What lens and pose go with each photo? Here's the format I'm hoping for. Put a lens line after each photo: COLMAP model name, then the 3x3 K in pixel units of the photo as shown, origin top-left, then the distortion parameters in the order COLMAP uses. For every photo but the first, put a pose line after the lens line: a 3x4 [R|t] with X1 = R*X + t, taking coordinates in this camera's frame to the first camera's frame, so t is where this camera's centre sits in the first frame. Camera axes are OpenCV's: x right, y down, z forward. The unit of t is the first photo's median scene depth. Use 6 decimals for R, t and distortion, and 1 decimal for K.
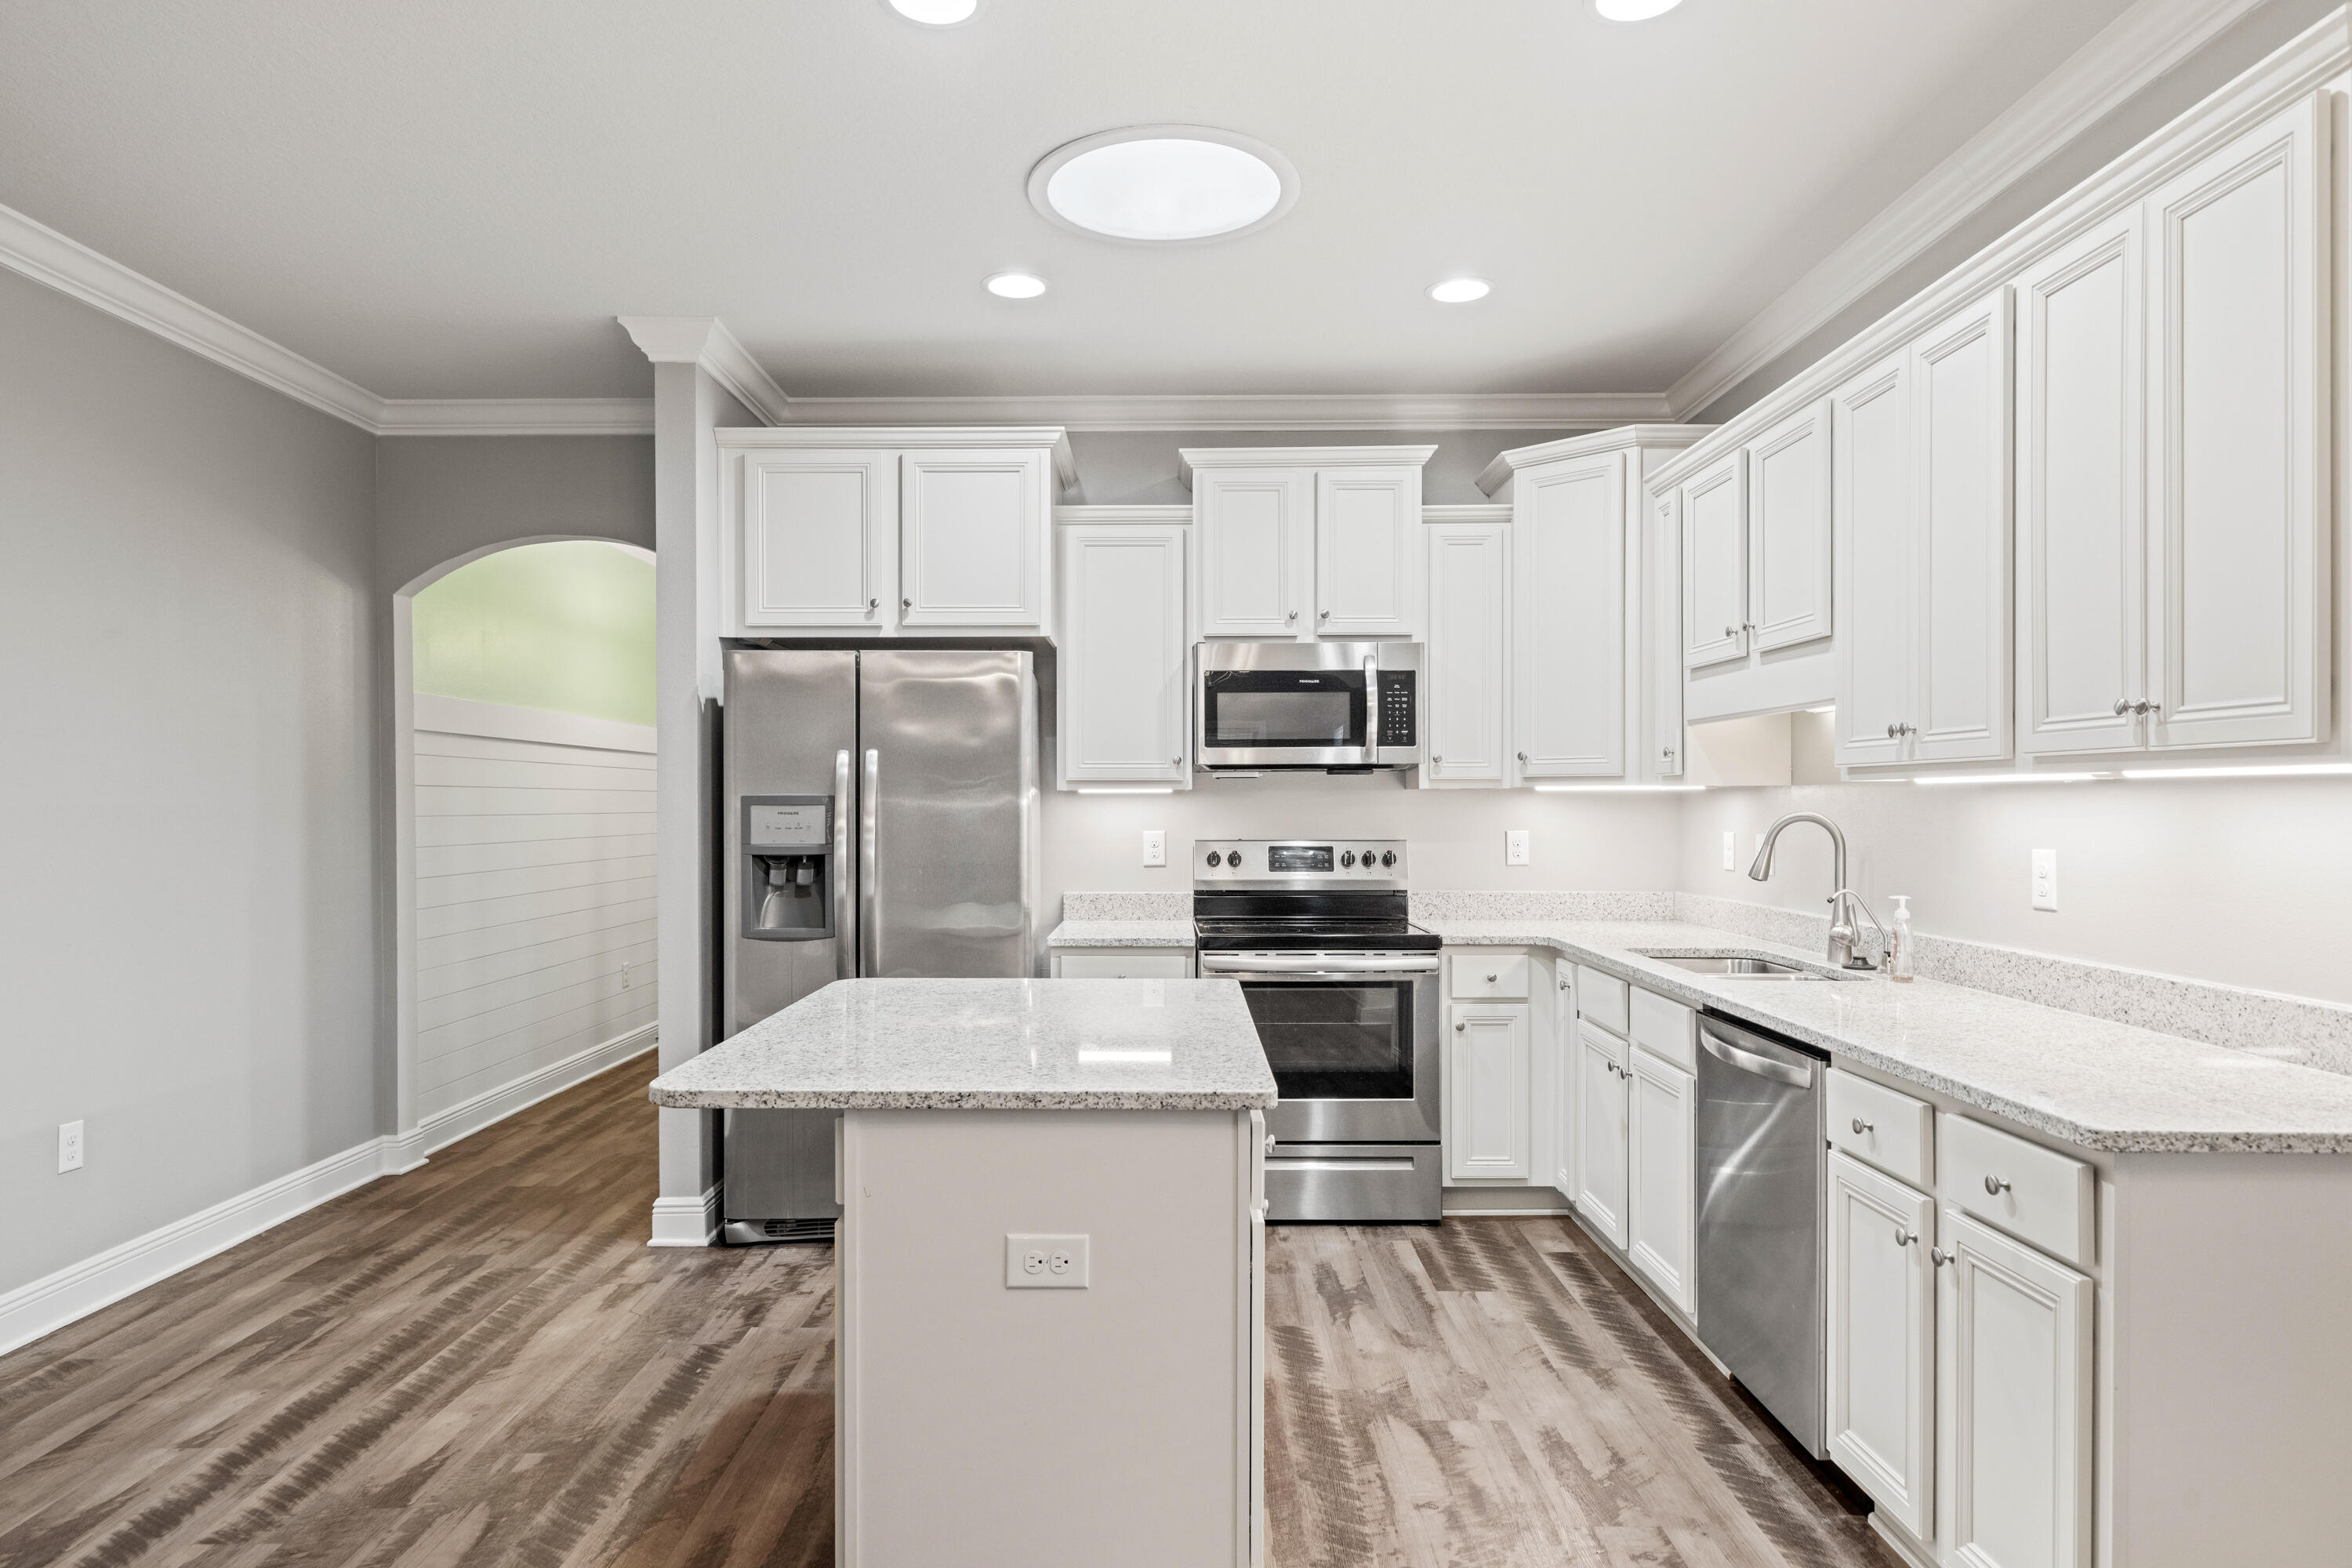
lens RADIAL K [[1340.1, 0, 1177.6], [0, 1340.1, 804.9], [0, 0, 1]] dist [-0.027342, -0.000205]
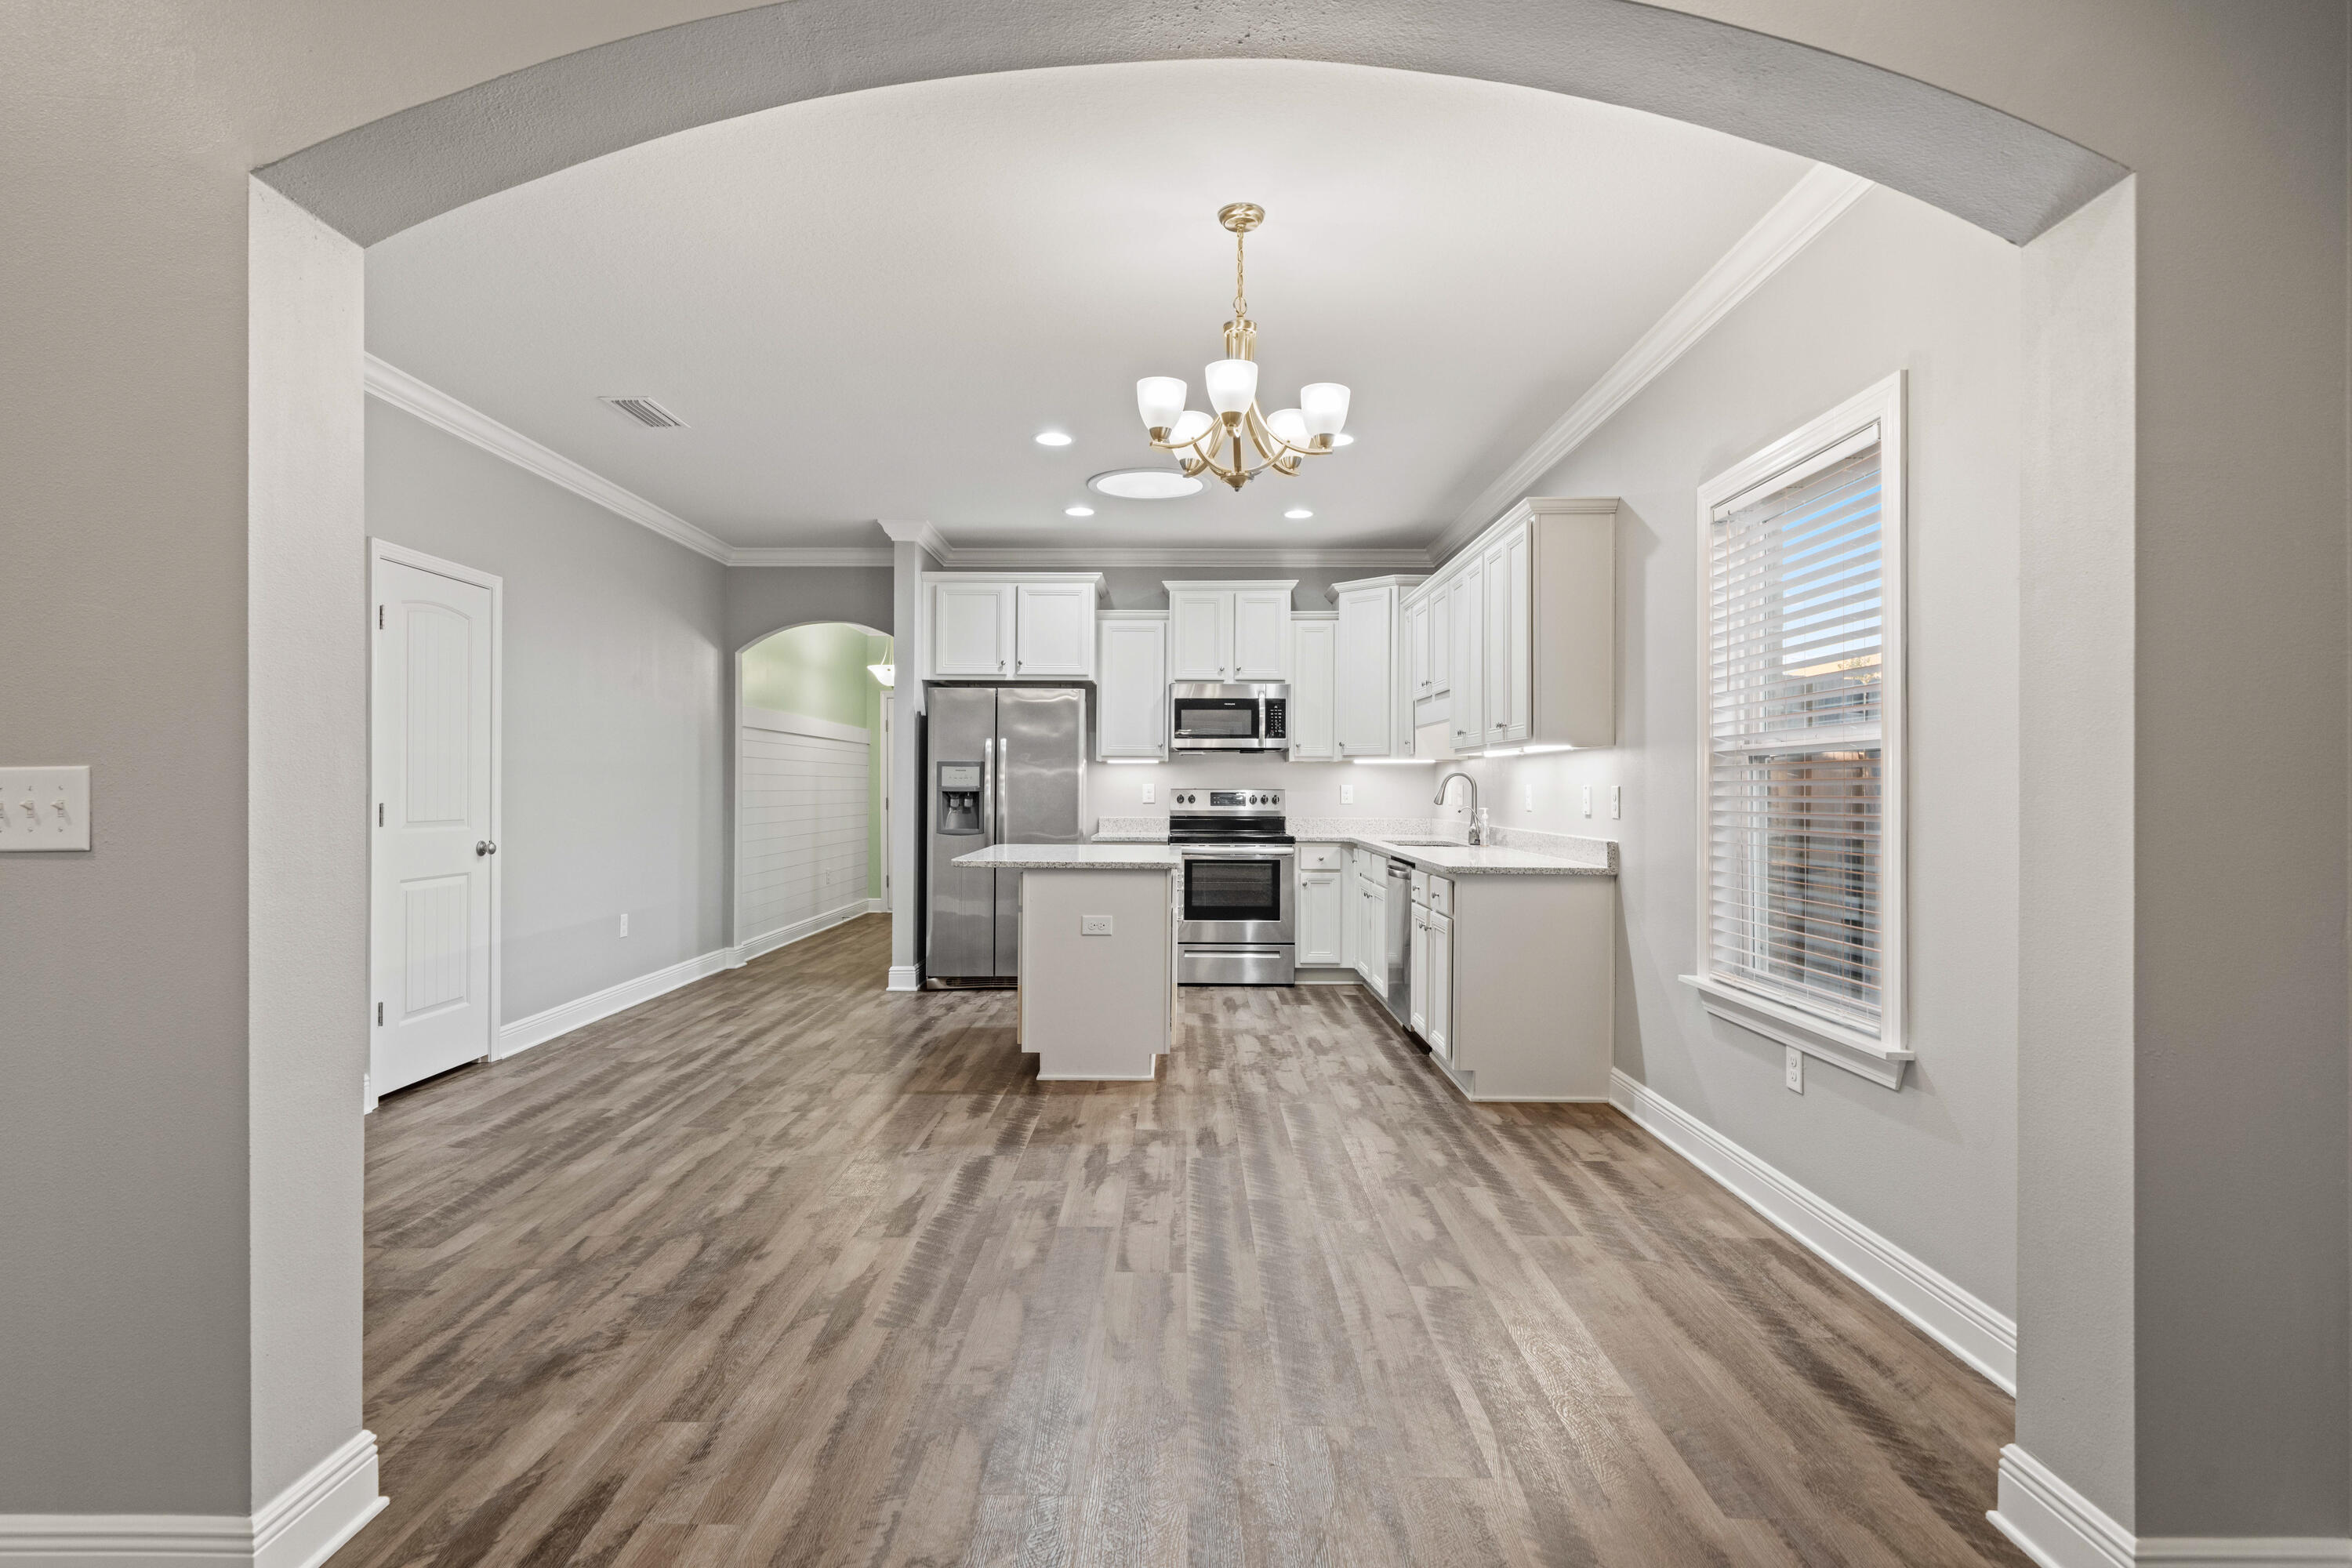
lens RADIAL K [[1162.4, 0, 1177.9], [0, 1162.4, 772.5], [0, 0, 1]] dist [0.002365, 0.000126]
pose [[0.999938, 0.006826, -0.008790, 0.041547], [-0.006950, 0.999876, -0.014100, 0.029610], [0.008692, 0.014160, 0.999862, -0.676199]]
